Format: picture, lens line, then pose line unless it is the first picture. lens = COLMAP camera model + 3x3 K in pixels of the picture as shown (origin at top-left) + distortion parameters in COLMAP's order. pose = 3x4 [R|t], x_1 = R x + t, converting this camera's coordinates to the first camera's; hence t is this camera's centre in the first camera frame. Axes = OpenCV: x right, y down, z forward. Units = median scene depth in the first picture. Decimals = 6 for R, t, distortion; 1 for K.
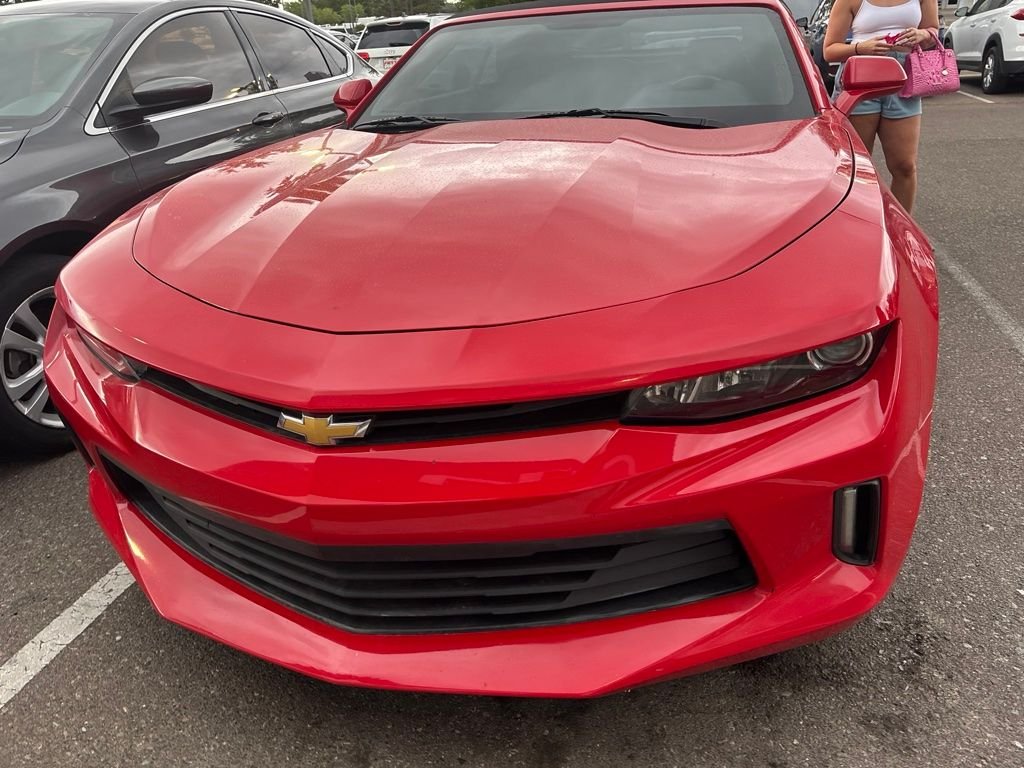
lens RADIAL K [[781.7, 0, 516.3], [0, 781.7, 387.2], [0, 0, 1]] dist [0.058548, -0.065635]
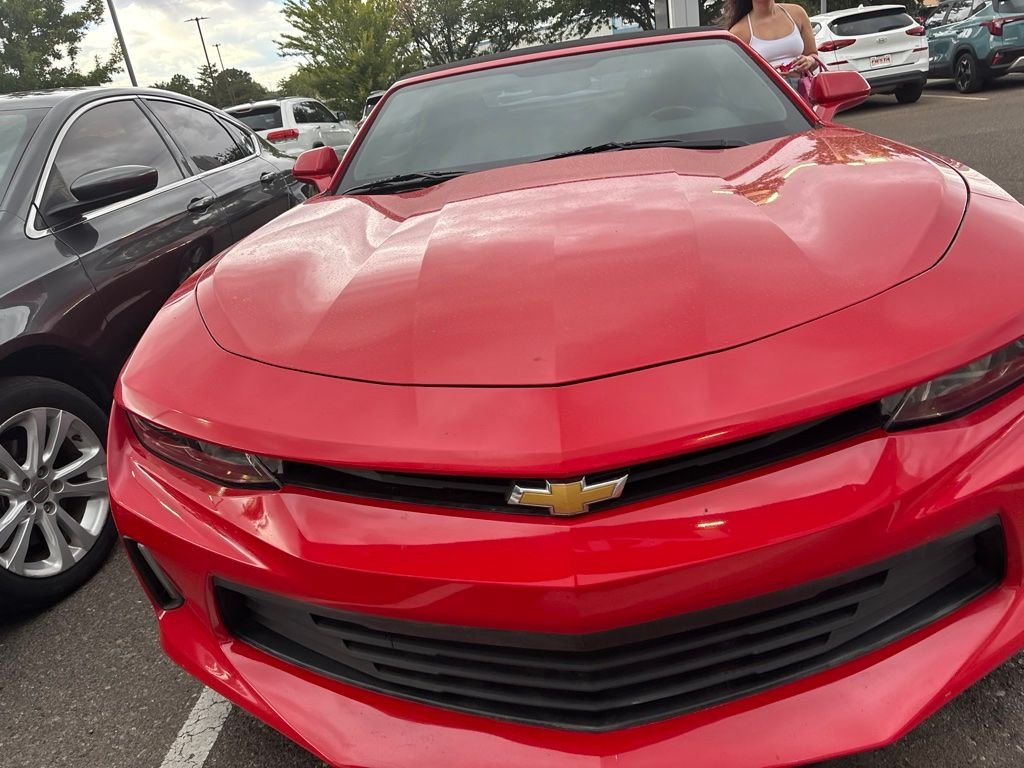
lens RADIAL K [[782.5, 0, 517.7], [0, 782.5, 370.9], [0, 0, 1]] dist [0.059222, -0.068893]
pose [[0.973181, -0.153954, 0.170930, -0.294272], [0.169822, 0.982025, -0.082380, -0.014053], [-0.155175, 0.109198, 0.981833, 0.100603]]
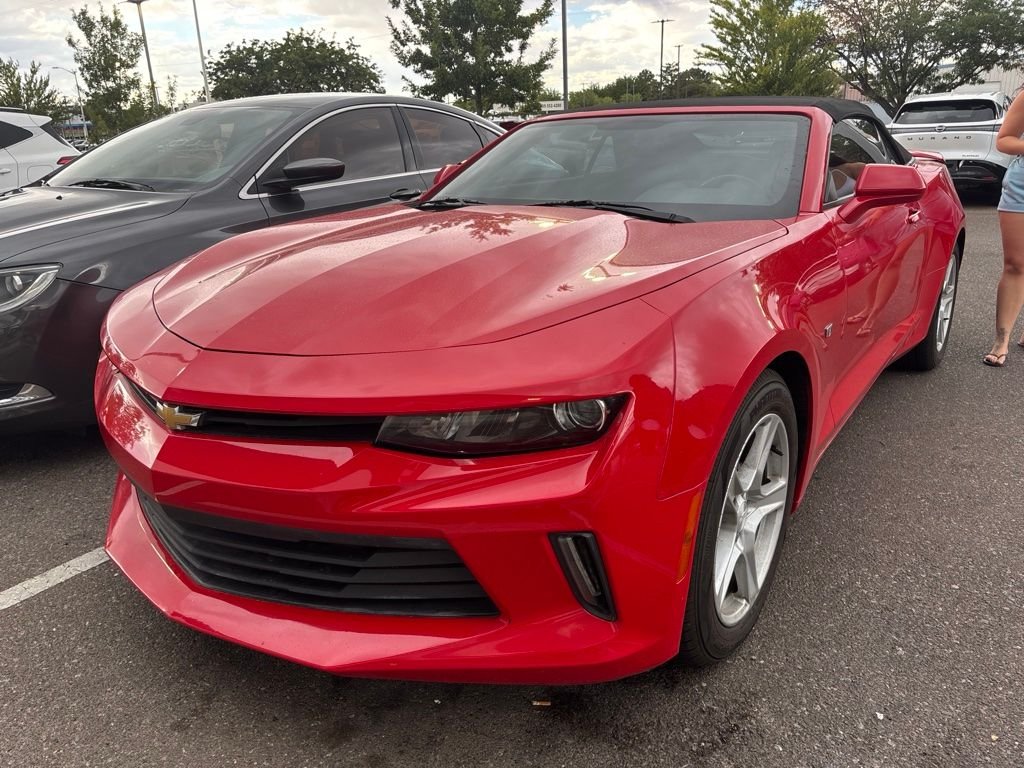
lens RADIAL K [[785.1, 0, 511.5], [0, 785.1, 370.5], [0, 0, 1]] dist [0.052861, -0.054266]
pose [[0.944357, 0.120341, -0.306118, 0.482103], [-0.154432, 0.983931, -0.089612, 0.005324], [0.290416, 0.131900, 0.947766, -0.088832]]
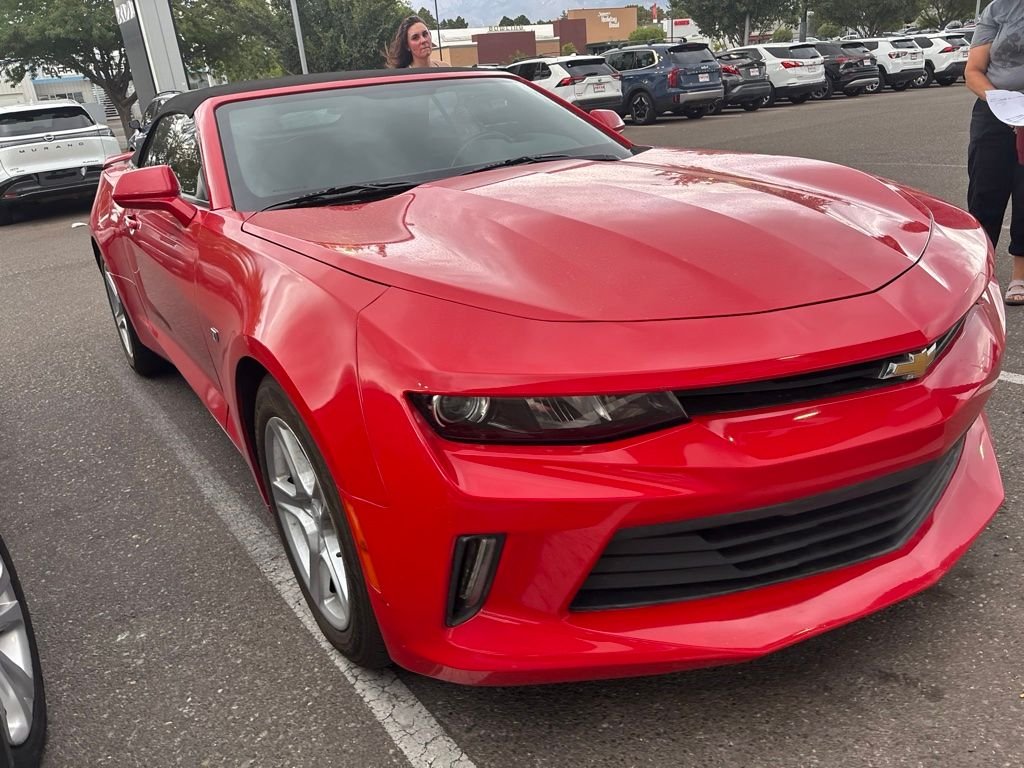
lens RADIAL K [[782.5, 0, 517.7], [0, 782.5, 370.9], [0, 0, 1]] dist [0.059222, -0.068893]
pose [[0.639506, -0.273185, 0.718611, -1.037290], [0.368066, 0.929442, 0.025784, -0.131822], [-0.674951, 0.248008, 0.694934, 0.391687]]
